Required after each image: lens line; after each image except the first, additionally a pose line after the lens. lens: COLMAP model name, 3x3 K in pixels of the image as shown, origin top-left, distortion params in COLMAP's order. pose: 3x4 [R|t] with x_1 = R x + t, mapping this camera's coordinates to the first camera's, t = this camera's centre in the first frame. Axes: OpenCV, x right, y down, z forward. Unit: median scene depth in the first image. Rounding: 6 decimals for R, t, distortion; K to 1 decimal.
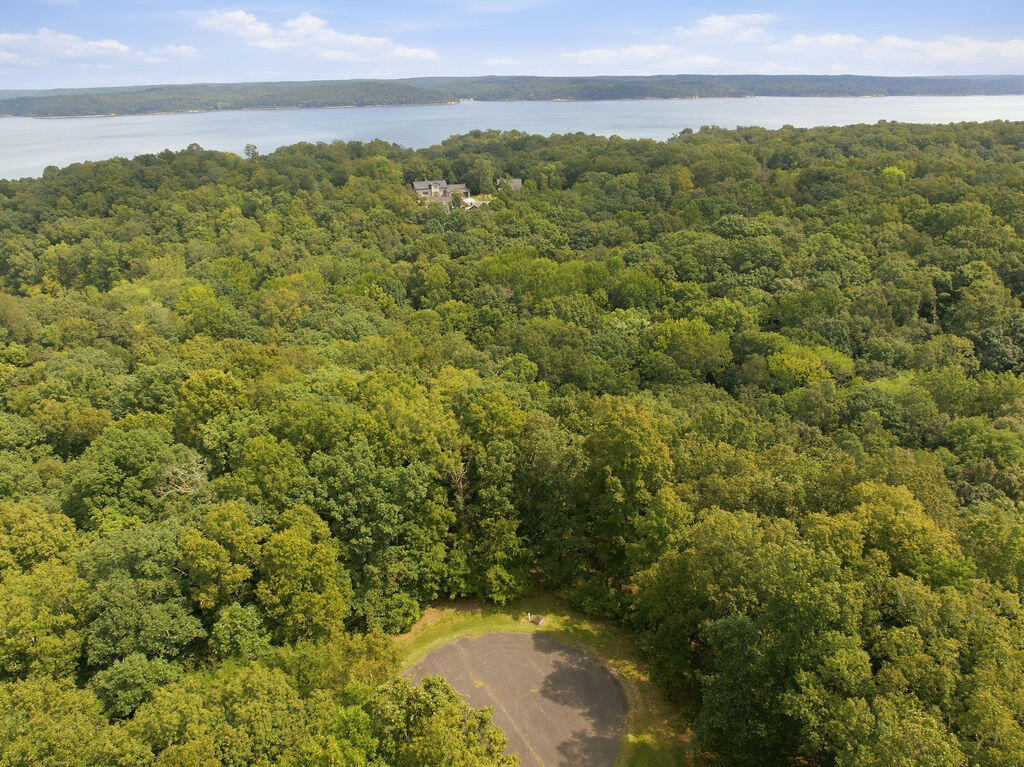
lens RADIAL K [[720.0, 0, 512.0], [0, 720.0, 383.5], [0, 0, 1]] dist [-0.047470, 0.012038]
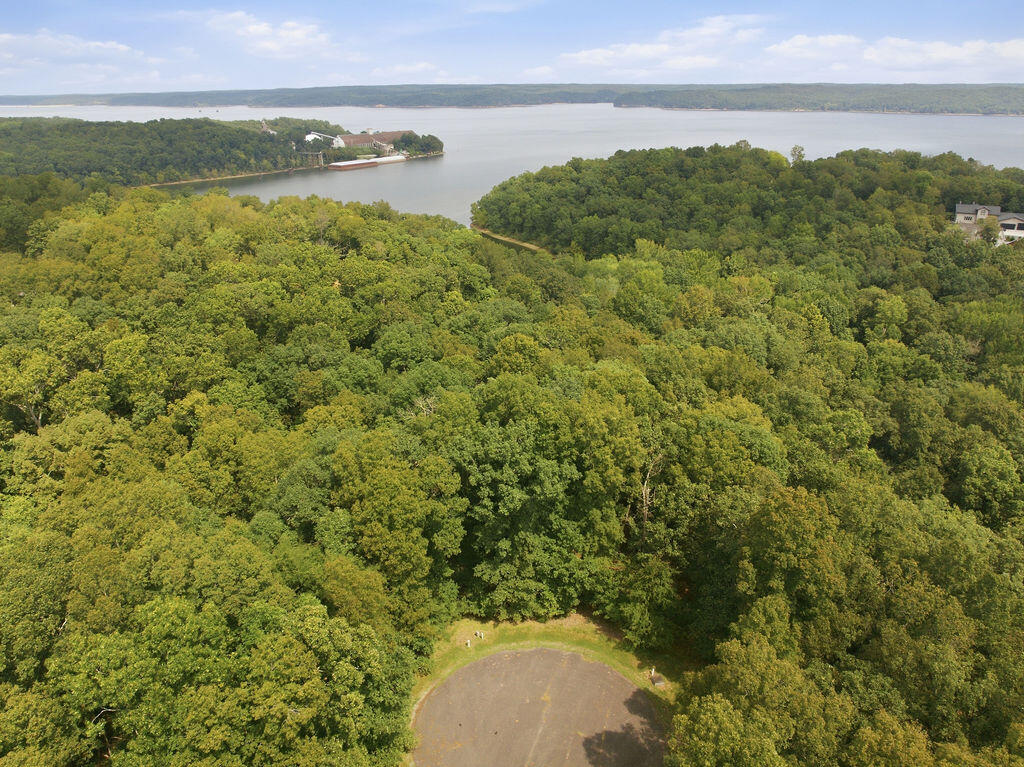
lens RADIAL K [[720.0, 0, 512.0], [0, 720.0, 383.5], [0, 0, 1]] dist [-0.047470, 0.012038]
pose [[0.717528, 0.273697, -0.640503, 0.344988], [-0.273629, 0.956396, 0.102148, -0.063454], [0.640532, 0.101966, 0.761132, 0.144843]]
